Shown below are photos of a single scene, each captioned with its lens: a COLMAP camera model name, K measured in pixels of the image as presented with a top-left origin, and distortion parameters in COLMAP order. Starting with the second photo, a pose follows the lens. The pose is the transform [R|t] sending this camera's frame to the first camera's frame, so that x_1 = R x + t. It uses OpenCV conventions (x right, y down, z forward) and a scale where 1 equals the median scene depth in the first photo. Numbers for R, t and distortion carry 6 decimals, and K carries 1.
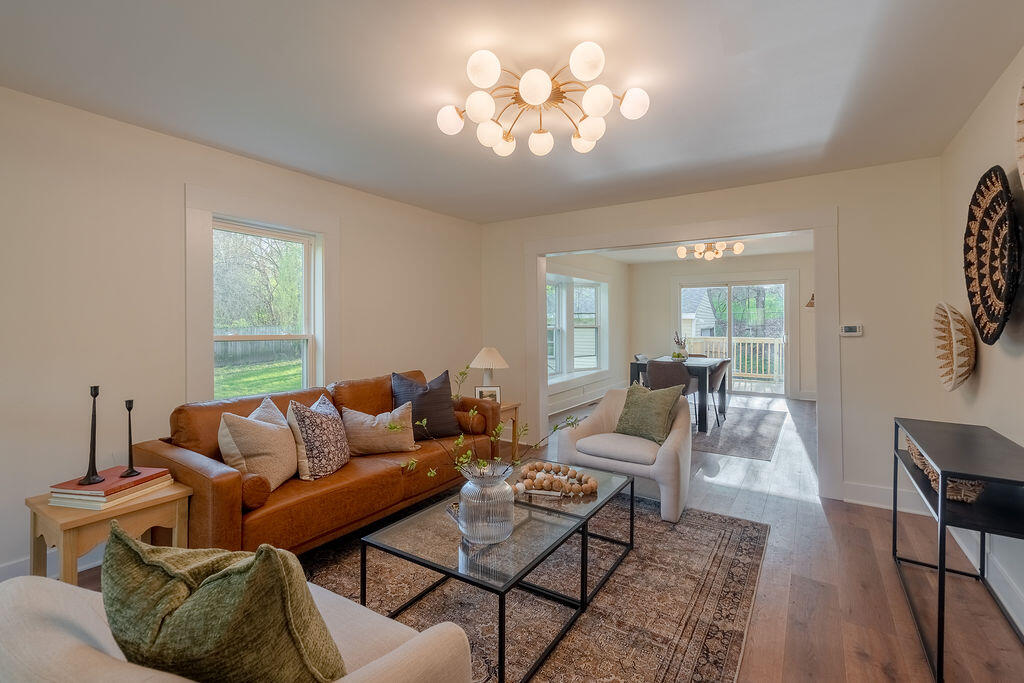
lens RADIAL K [[467.7, 0, 507.7], [0, 467.7, 322.8], [0, 0, 1]] dist [-0.016252, 0.005990]
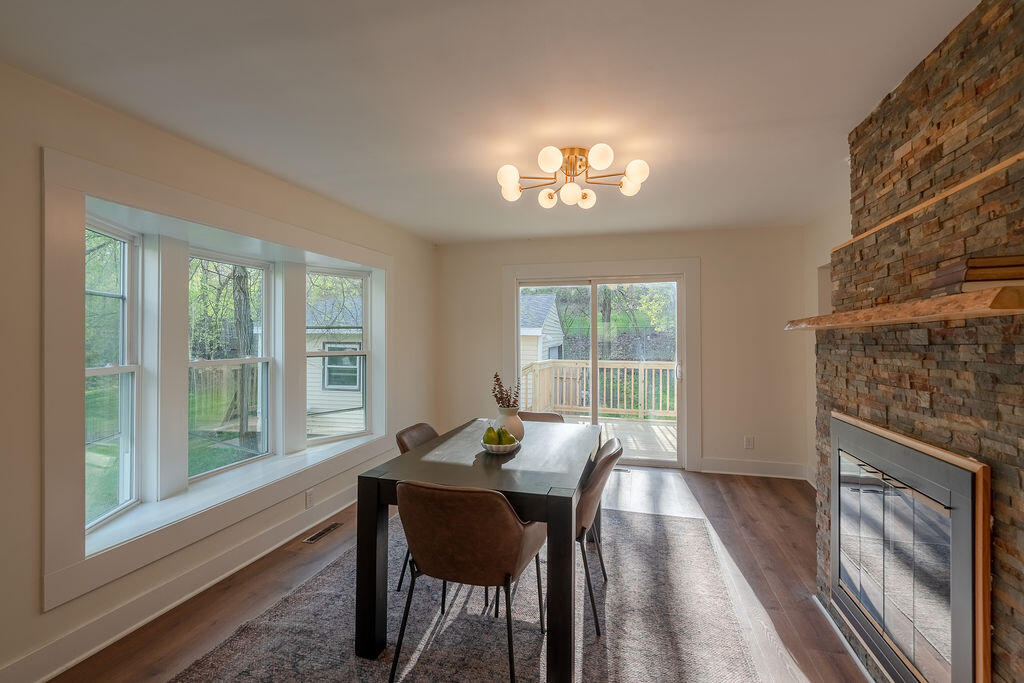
lens RADIAL K [[467.7, 0, 501.3], [0, 467.7, 335.7], [0, 0, 1]] dist [-0.016252, 0.005990]
pose [[0.956646, 0.002989, 0.291239, 0.462472], [-0.002750, 0.999995, -0.001230, -0.027148], [-0.291241, 0.000376, 0.956650, 1.144132]]
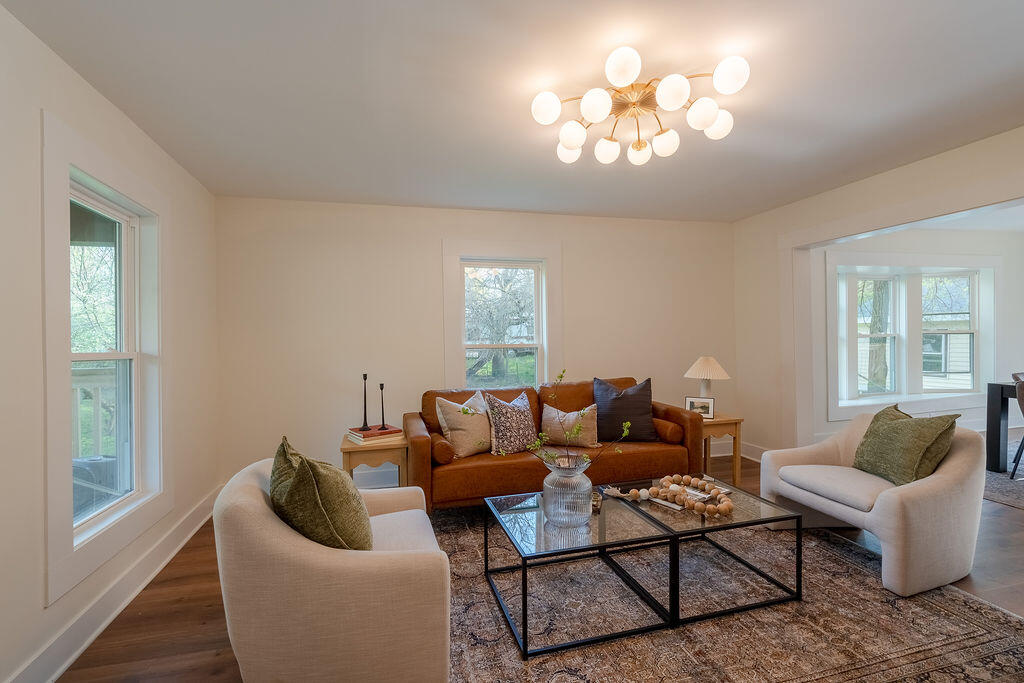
lens RADIAL K [[467.7, 0, 512.1], [0, 467.7, 344.2], [0, 0, 1]] dist [-0.016252, 0.005990]
pose [[0.750680, 0.000801, -0.660665, 0.328234], [0.017558, 0.999622, 0.021162, 0.000782], [0.660432, -0.027485, 0.750383, 0.039548]]
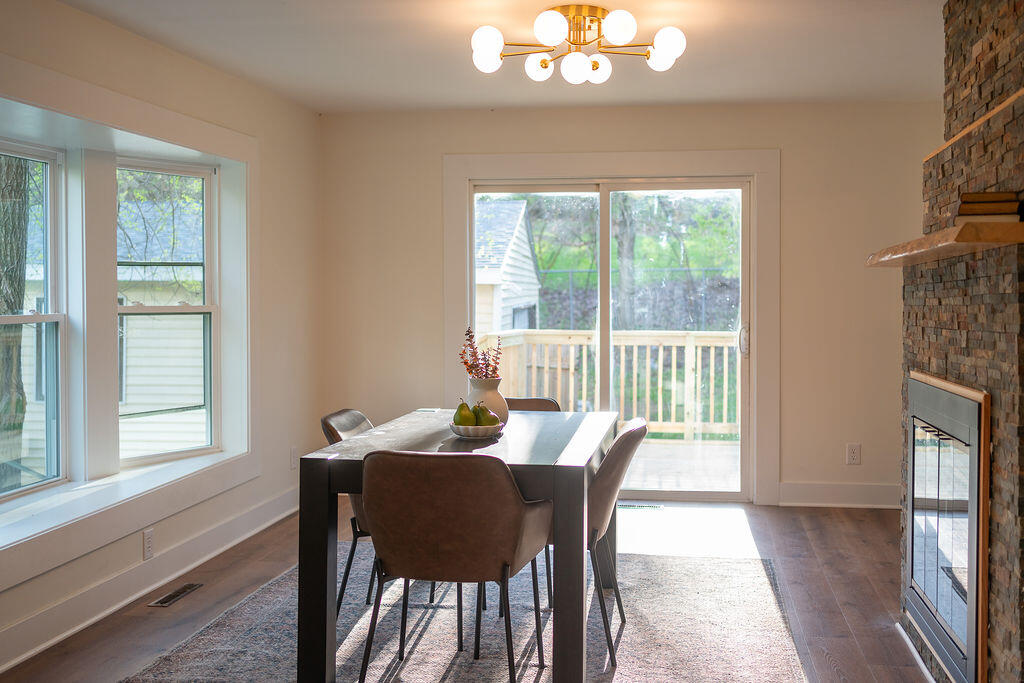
lens RADIAL K [[1064.9, 0, 529.6], [0, 1064.9, 328.2], [0, 0, 1]] dist [-0.010493, 0.000000]
pose [[0.910778, -0.010727, 0.412758, 0.244319], [-0.003543, 0.999423, 0.033790, -0.007683], [-0.412882, -0.032237, 0.910214, 0.756547]]
